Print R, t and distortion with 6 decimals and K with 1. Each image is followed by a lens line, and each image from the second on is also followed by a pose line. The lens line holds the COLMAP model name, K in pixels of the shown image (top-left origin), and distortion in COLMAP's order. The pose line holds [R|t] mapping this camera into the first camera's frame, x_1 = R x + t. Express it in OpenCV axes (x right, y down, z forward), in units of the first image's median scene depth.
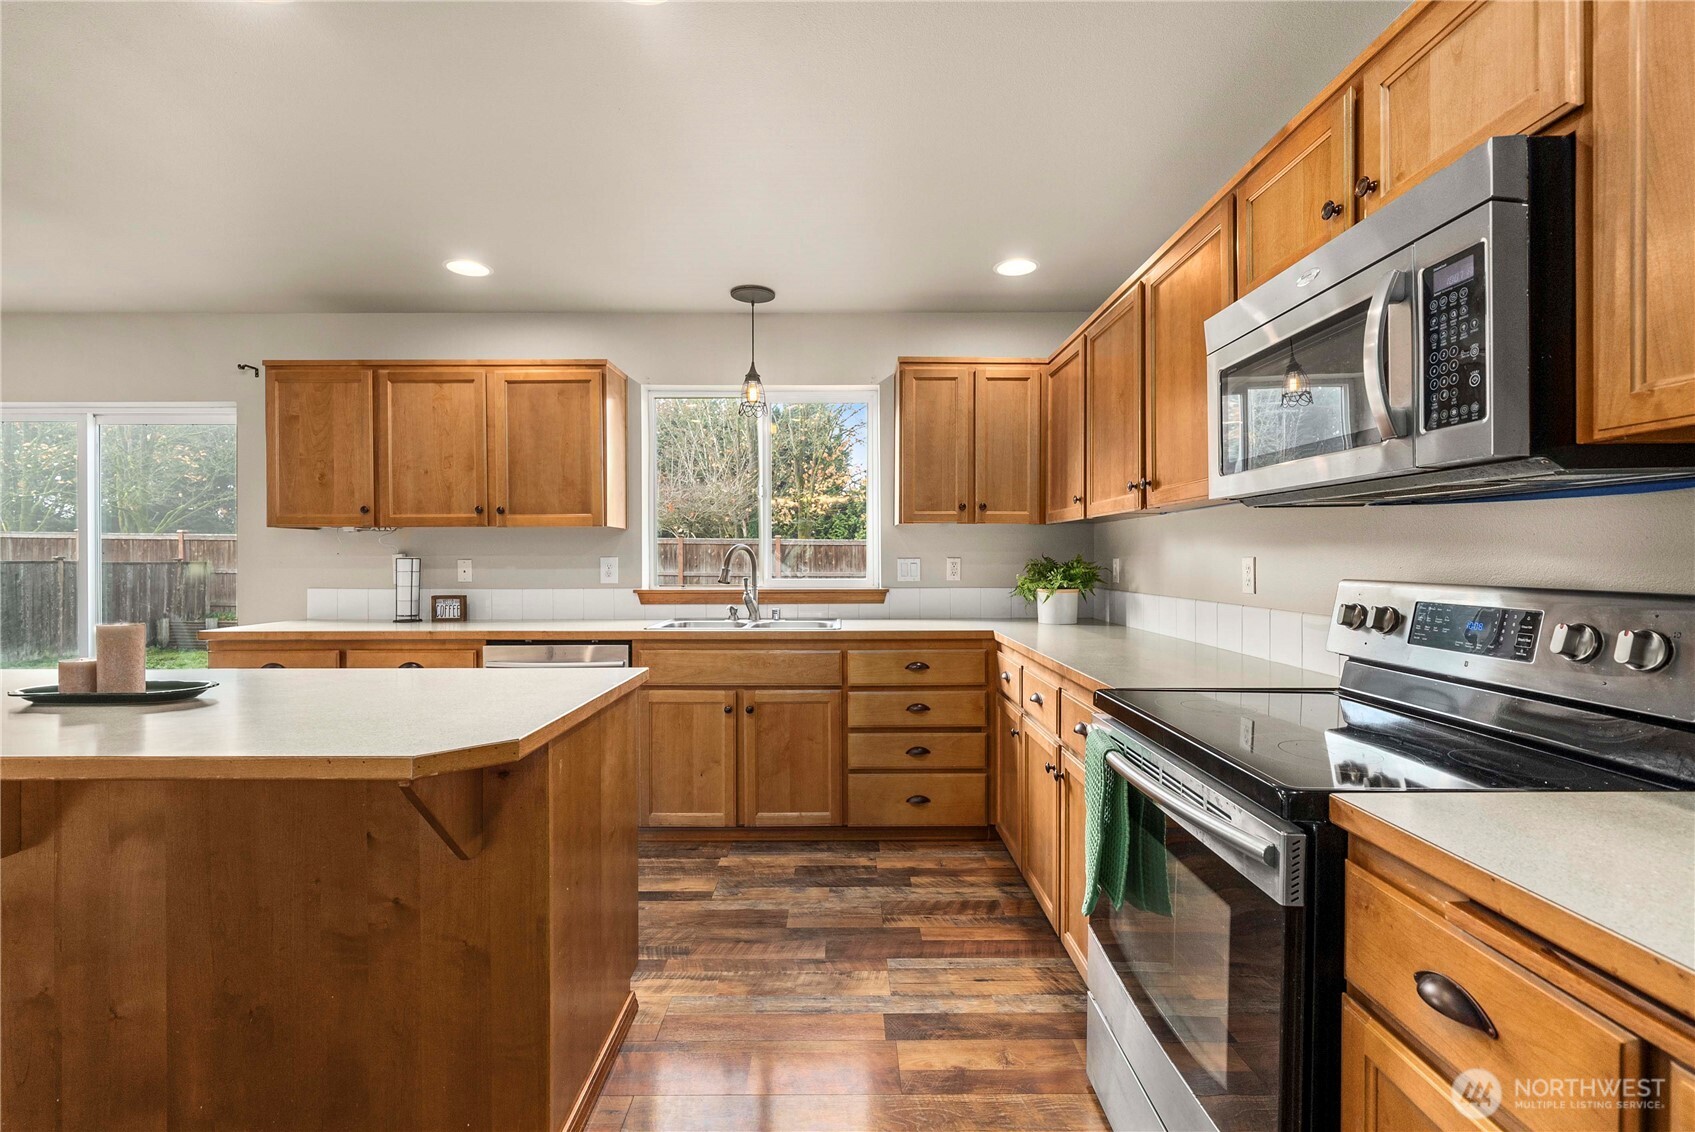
lens RADIAL K [[745.8, 0, 848.7], [0, 745.8, 559.2], [0, 0, 1]] dist [0.000645, 0.000120]
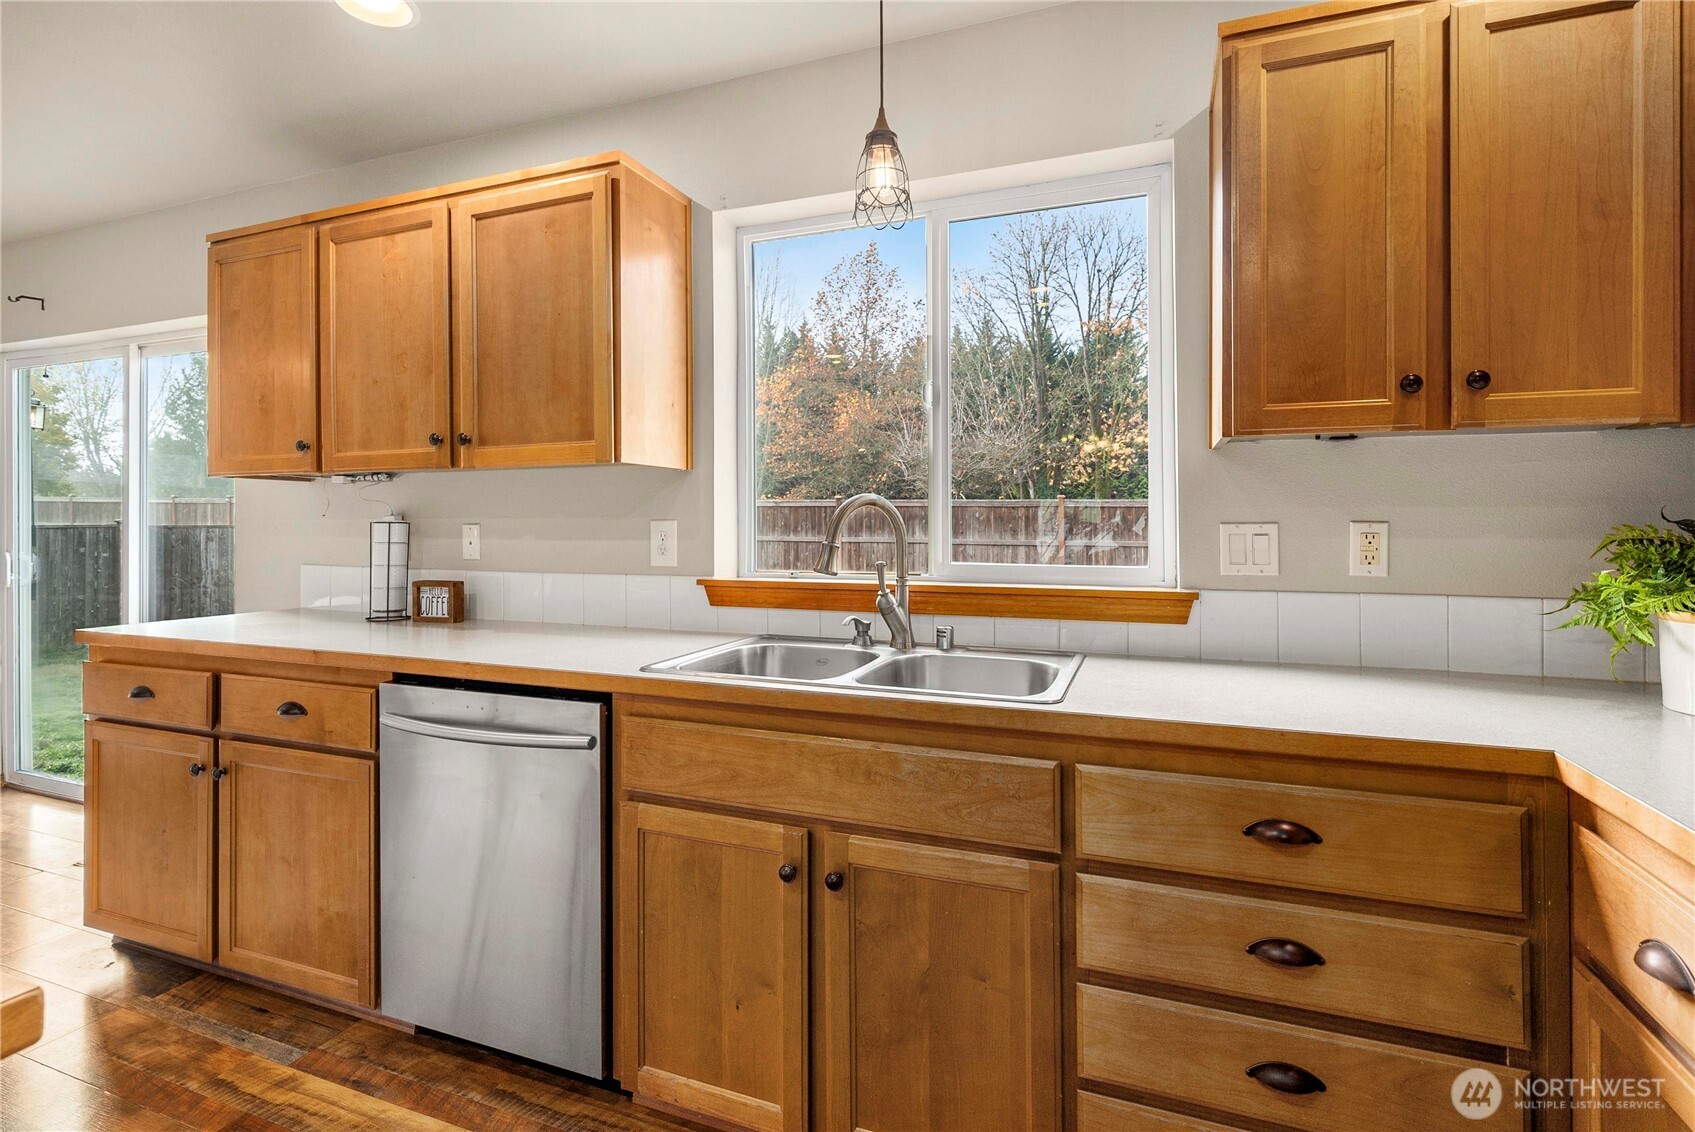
lens RADIAL K [[799.4, 0, 848.2], [0, 799.4, 515.2], [0, 0, 1]] dist [-0.001735, -0.000459]
pose [[0.931064, -0.002681, -0.364846, 0.036540], [-0.001287, 0.999943, -0.010634, -0.000384], [0.364853, 0.010370, 0.931007, 0.528819]]
